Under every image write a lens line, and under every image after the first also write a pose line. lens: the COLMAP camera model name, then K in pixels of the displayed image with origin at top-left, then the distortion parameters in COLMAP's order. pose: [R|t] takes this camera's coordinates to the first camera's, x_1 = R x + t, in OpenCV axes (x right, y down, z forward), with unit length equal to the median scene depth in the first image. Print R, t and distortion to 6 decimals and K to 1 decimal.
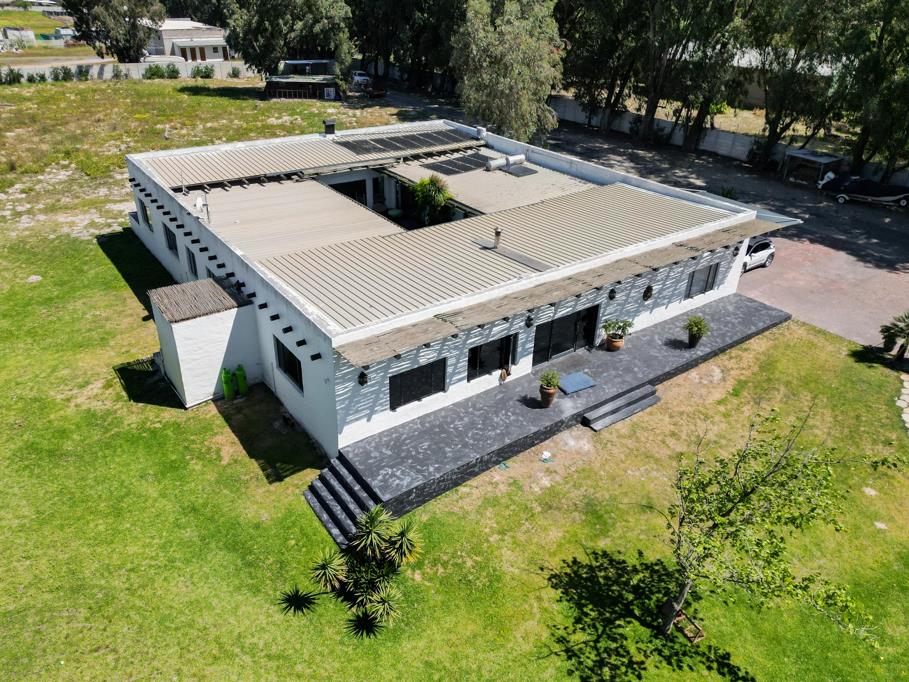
lens RADIAL K [[692.9, 0, 450.6], [0, 692.9, 334.6], [0, 0, 1]] dist [0.011288, 0.013932]
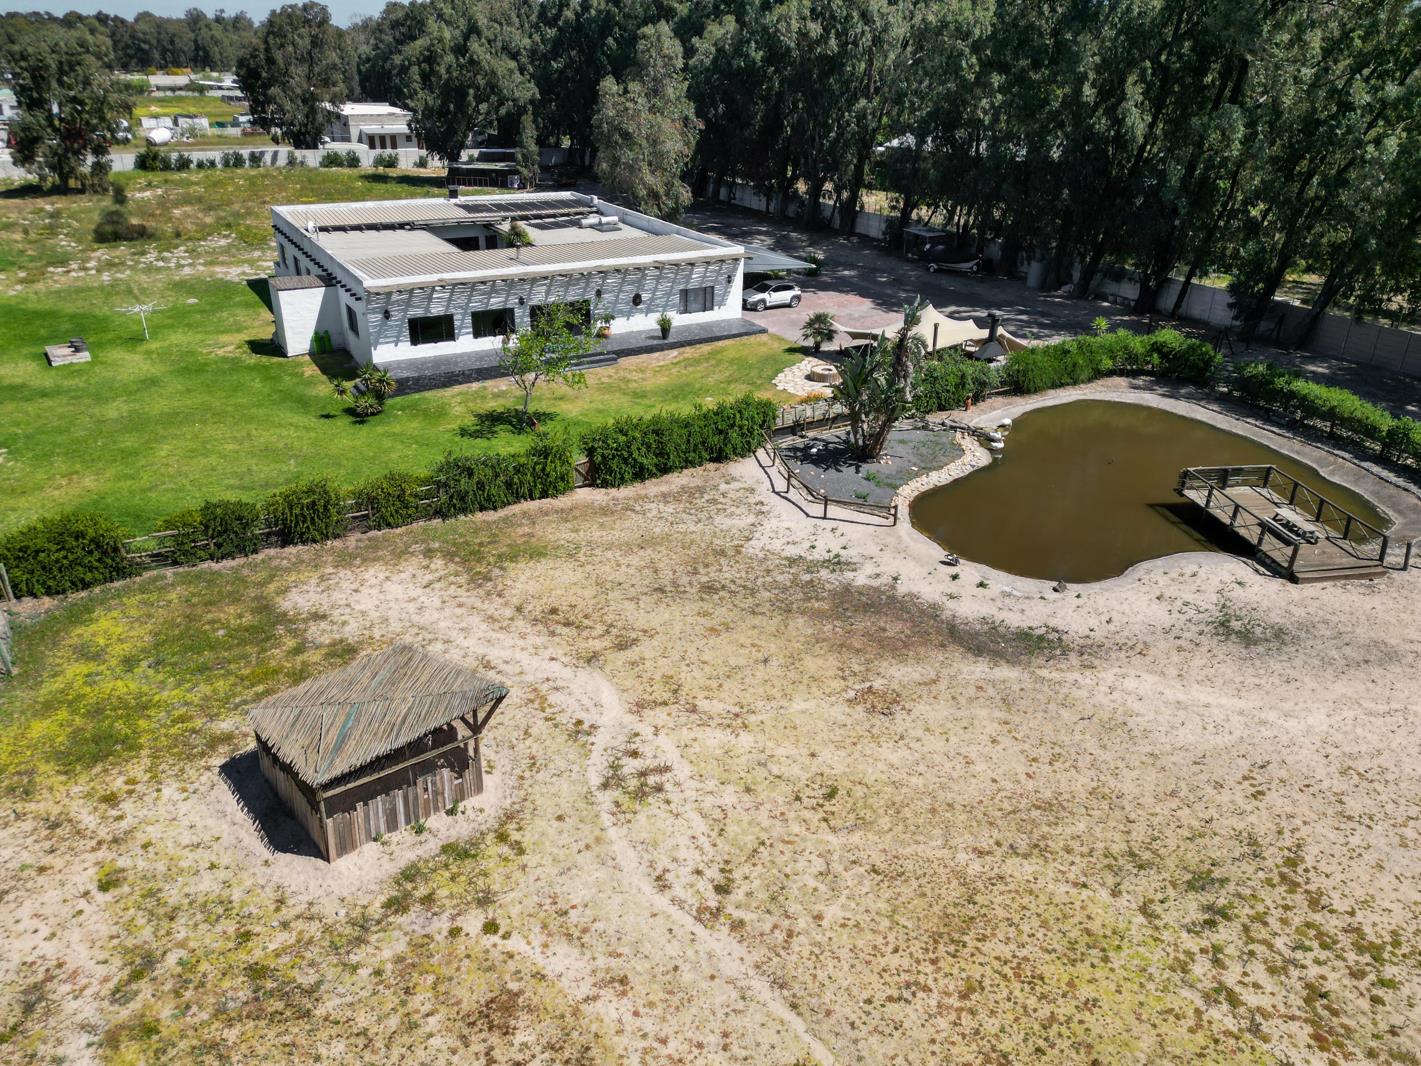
lens RADIAL K [[1012.0, 0, 703.1], [0, 1012.0, 537.2], [0, 0, 1]] dist [0.012077, -0.010507]
pose [[0.996955, 0.035794, -0.069275, 0.355696], [-0.037664, 0.998955, -0.025881, 0.279728], [0.068276, 0.028412, 0.997262, -0.575794]]
